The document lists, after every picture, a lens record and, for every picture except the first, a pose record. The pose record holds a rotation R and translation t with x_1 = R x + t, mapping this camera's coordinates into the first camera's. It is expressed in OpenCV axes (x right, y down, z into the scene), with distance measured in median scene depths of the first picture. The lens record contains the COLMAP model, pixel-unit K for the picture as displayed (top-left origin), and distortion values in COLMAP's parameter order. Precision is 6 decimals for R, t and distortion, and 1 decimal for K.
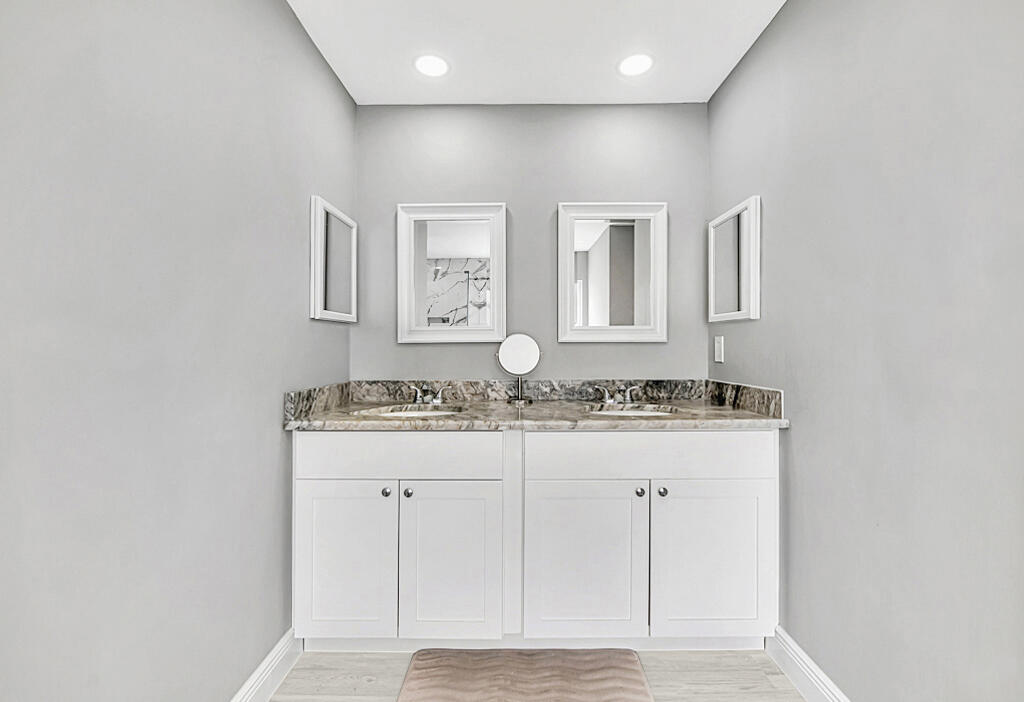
lens RADIAL K [[439.7, 0, 512.0], [0, 439.7, 351.0], [0, 0, 1]] dist [-0.030388, 0.000189]
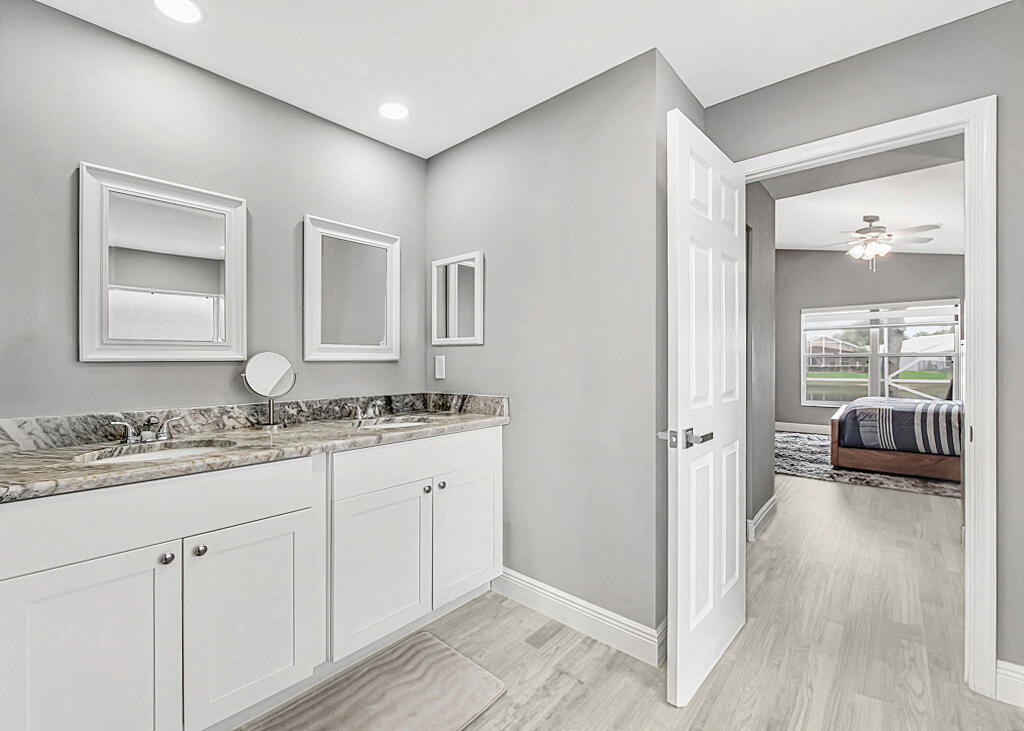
lens RADIAL K [[459.2, 0, 512.0], [0, 459.2, 365.5], [0, 0, 1]] dist [-0.033832, -0.000586]
pose [[0.634093, -0.005402, 0.773238, -0.415482], [0.007517, 0.999971, 0.000821, -0.007778], [-0.773221, 0.005292, 0.634115, 0.032083]]
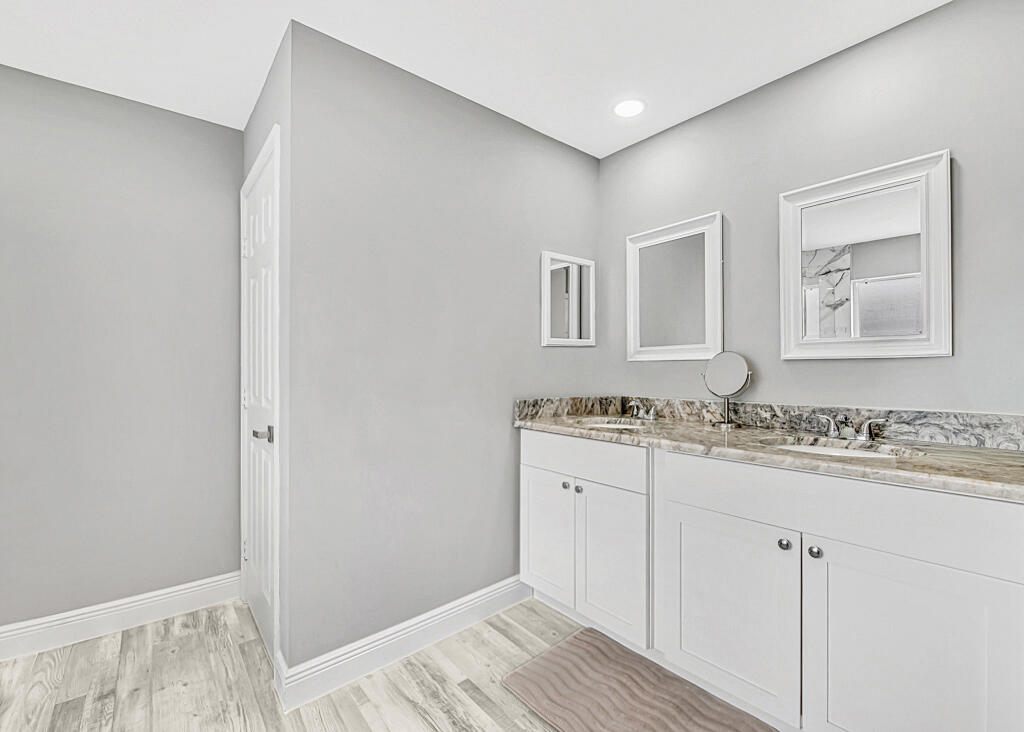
lens RADIAL K [[459.2, 0, 512.0], [0, 459.2, 366.0], [0, 0, 1]] dist [-0.033832, -0.000586]
pose [[0.630478, -0.004323, -0.776195, 0.506328], [0.000754, 0.999987, -0.004957, -0.004625], [0.776207, 0.002540, 0.630474, 0.058057]]
